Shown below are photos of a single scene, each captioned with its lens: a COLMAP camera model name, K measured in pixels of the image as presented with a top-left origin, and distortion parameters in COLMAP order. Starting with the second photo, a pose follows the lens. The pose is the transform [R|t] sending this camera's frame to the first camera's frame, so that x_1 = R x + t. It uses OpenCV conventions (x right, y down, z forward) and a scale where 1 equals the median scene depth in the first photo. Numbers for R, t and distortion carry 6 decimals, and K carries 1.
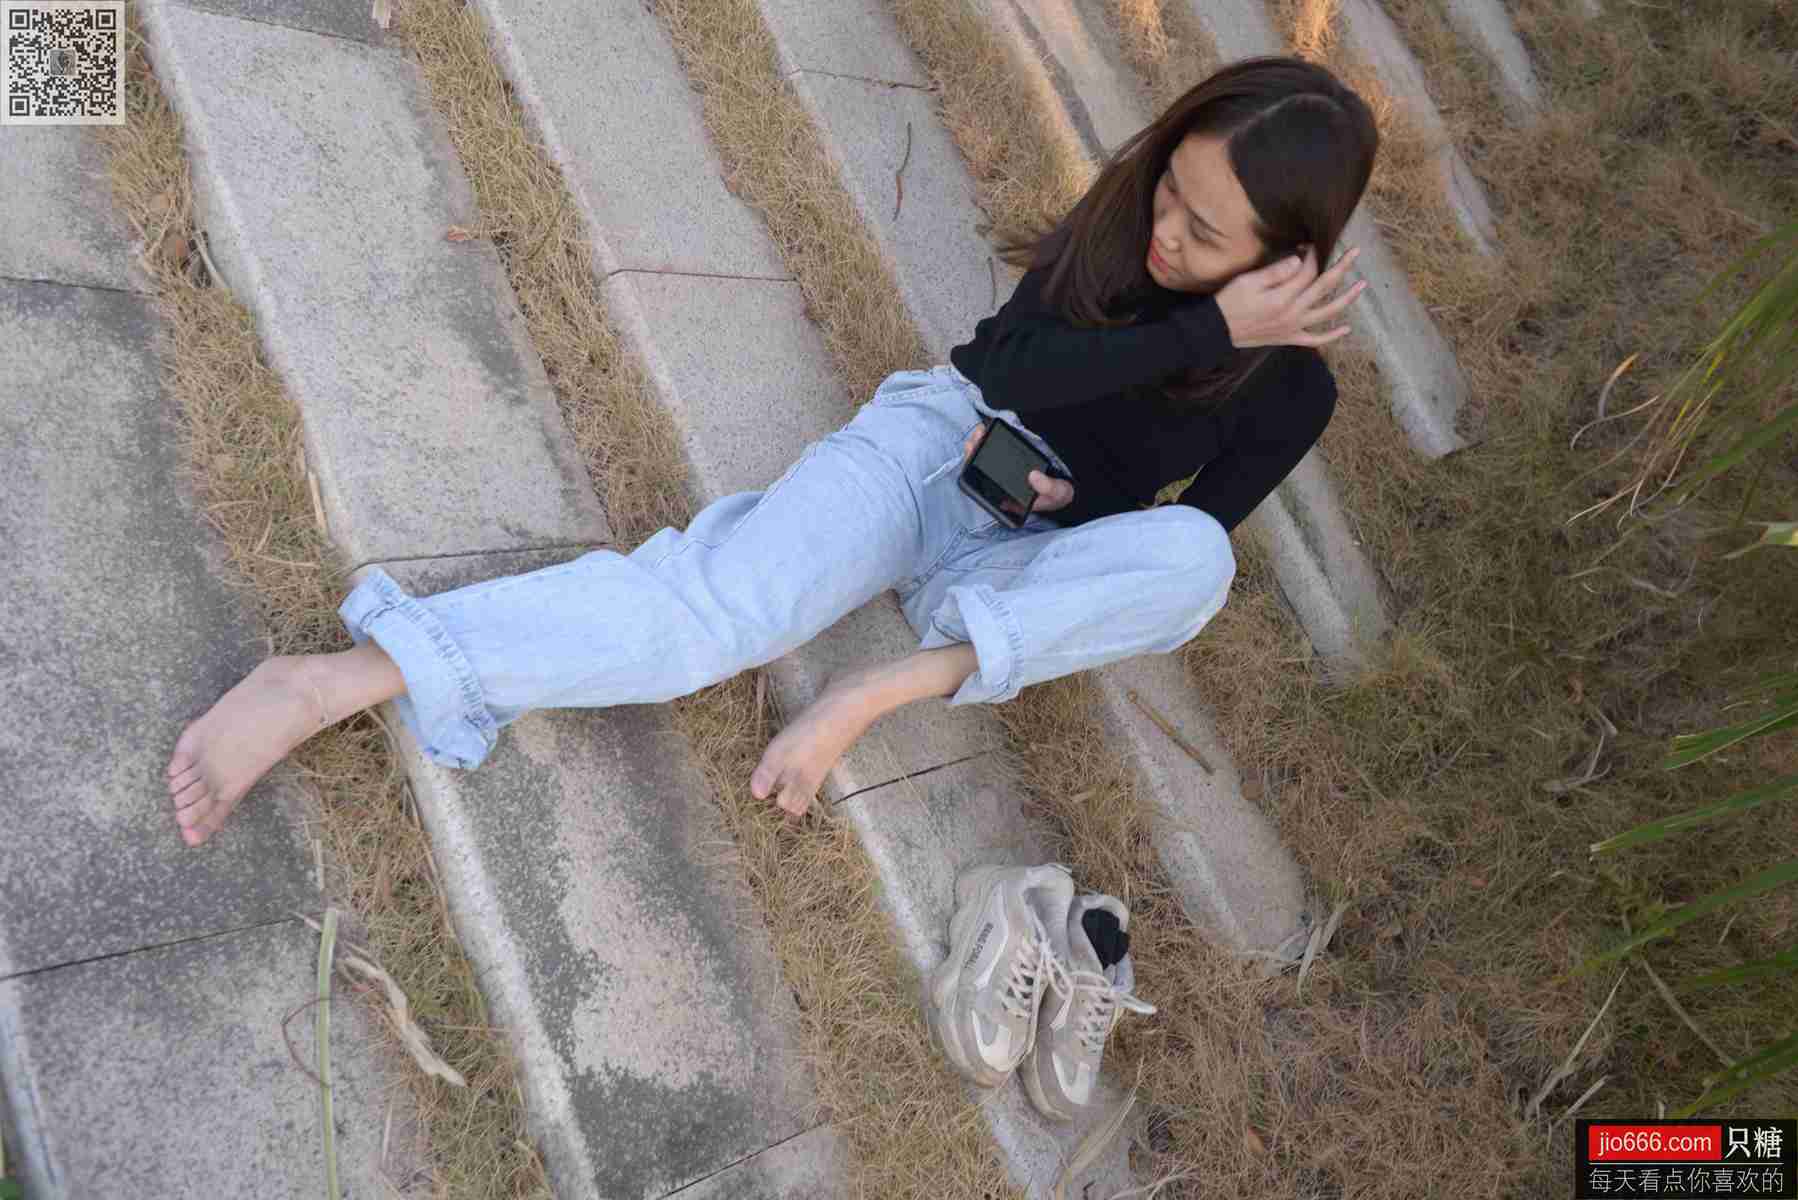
lens RADIAL K [[1828.0, 0, 895.3], [0, 1828.0, 602.8], [0, 0, 1]] dist [0.007984, 0.009333]
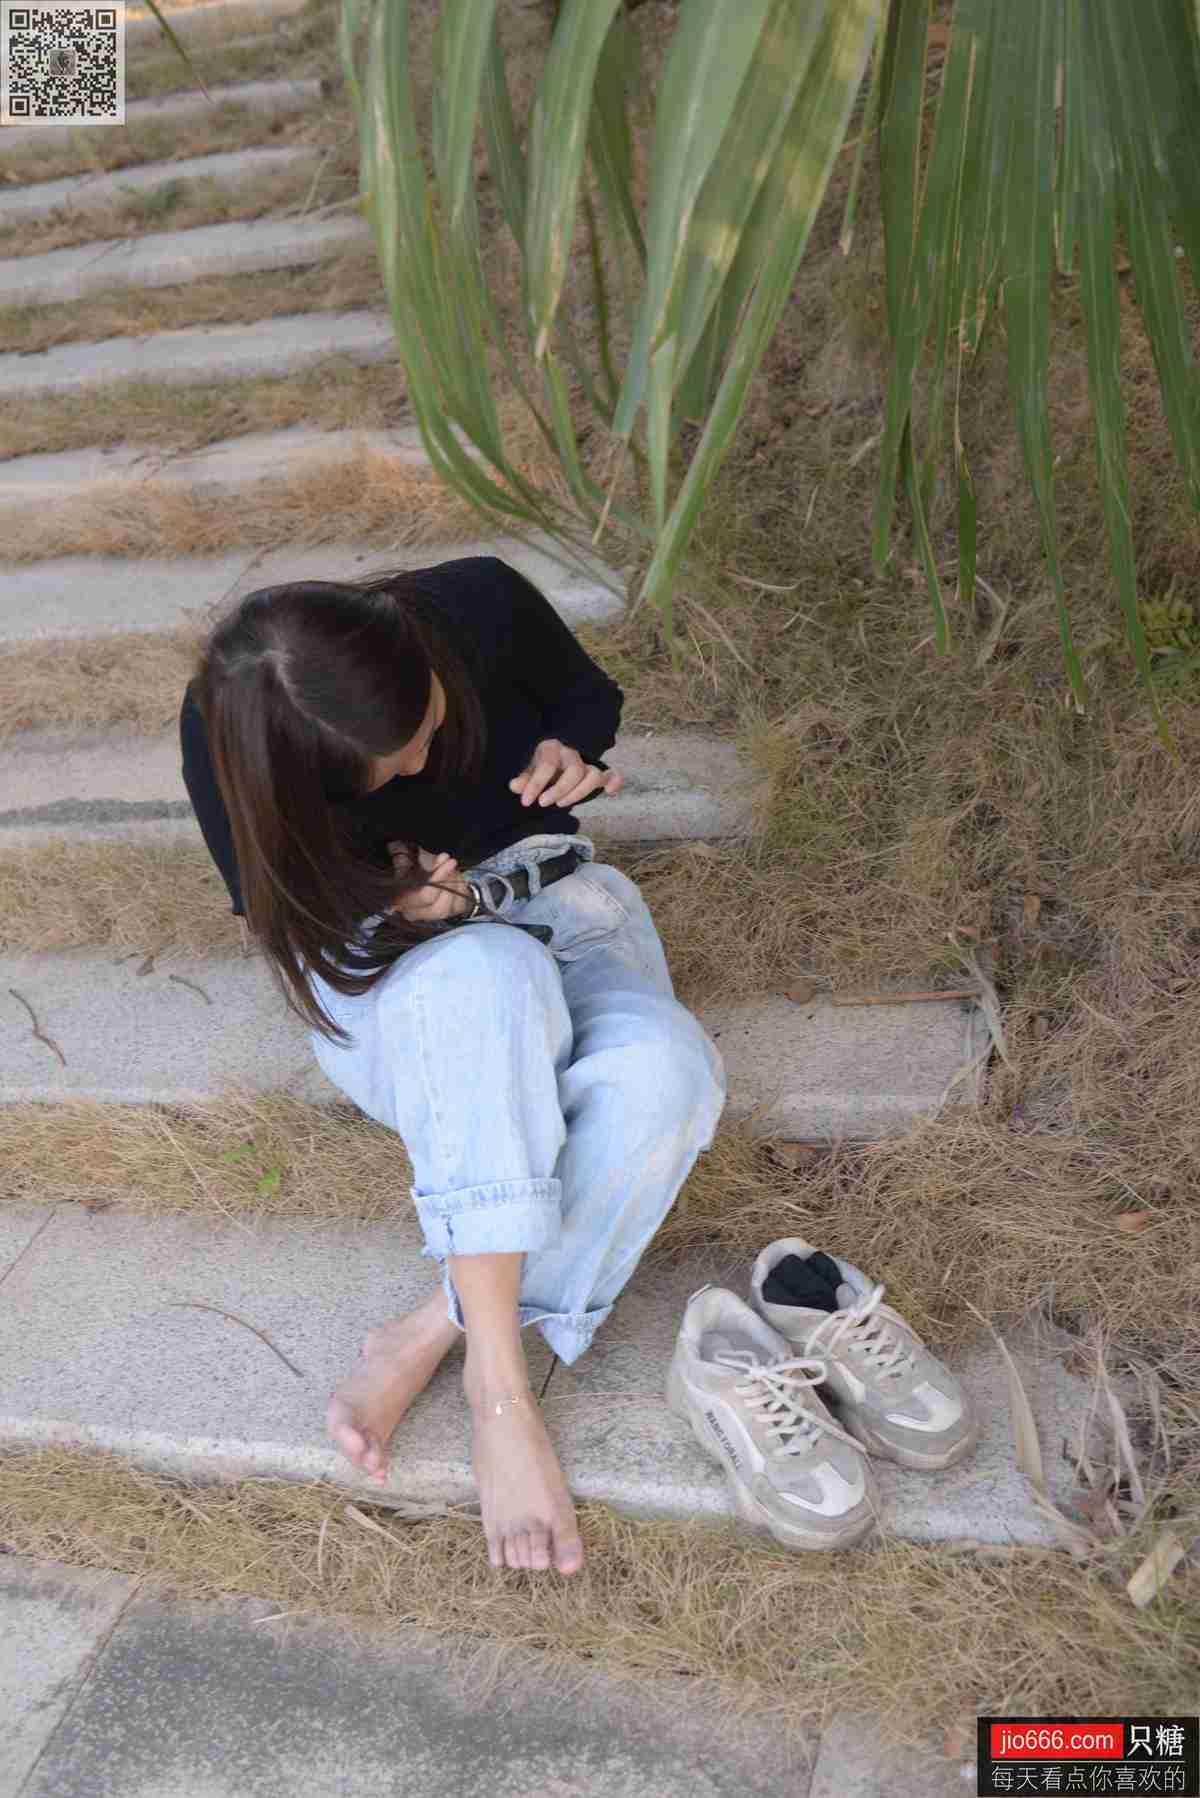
lens RADIAL K [[1828.0, 0, 590.3], [0, 1828.0, 919.6], [0, 0, 1]] dist [0.007984, 0.009333]
pose [[0.436345, -0.899747, -0.007676, 0.232233], [0.891005, 0.433263, -0.135624, 0.142642], [0.125353, 0.052340, 0.990731, 0.167100]]
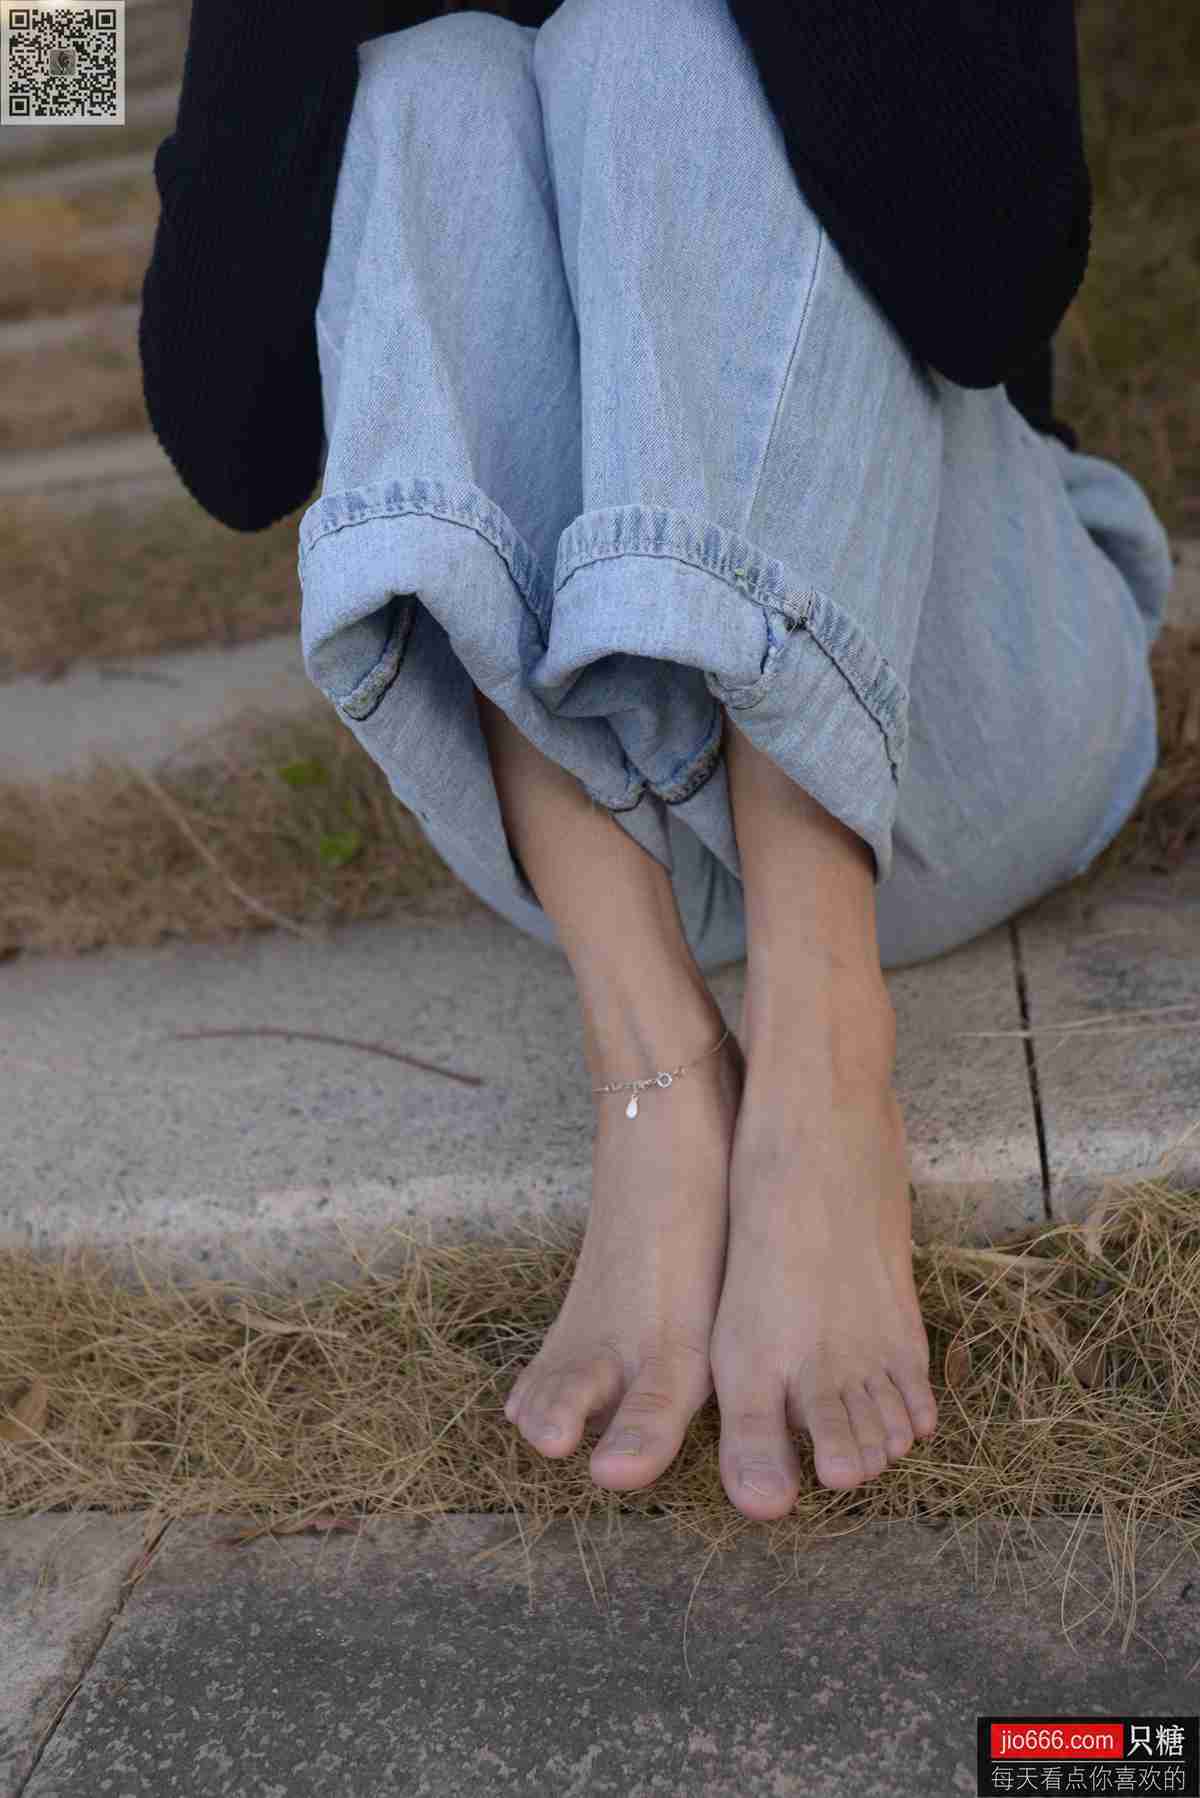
lens RADIAL K [[1864.8, 0, 596.8], [0, 1864.8, 927.8], [0, 0, 1]] dist [0.010108, -0.000465]
pose [[0.379869, -0.903043, 0.200533, -0.092914], [0.924795, 0.365744, -0.104810, 0.045487], [0.021304, 0.225266, 0.974064, 0.634383]]
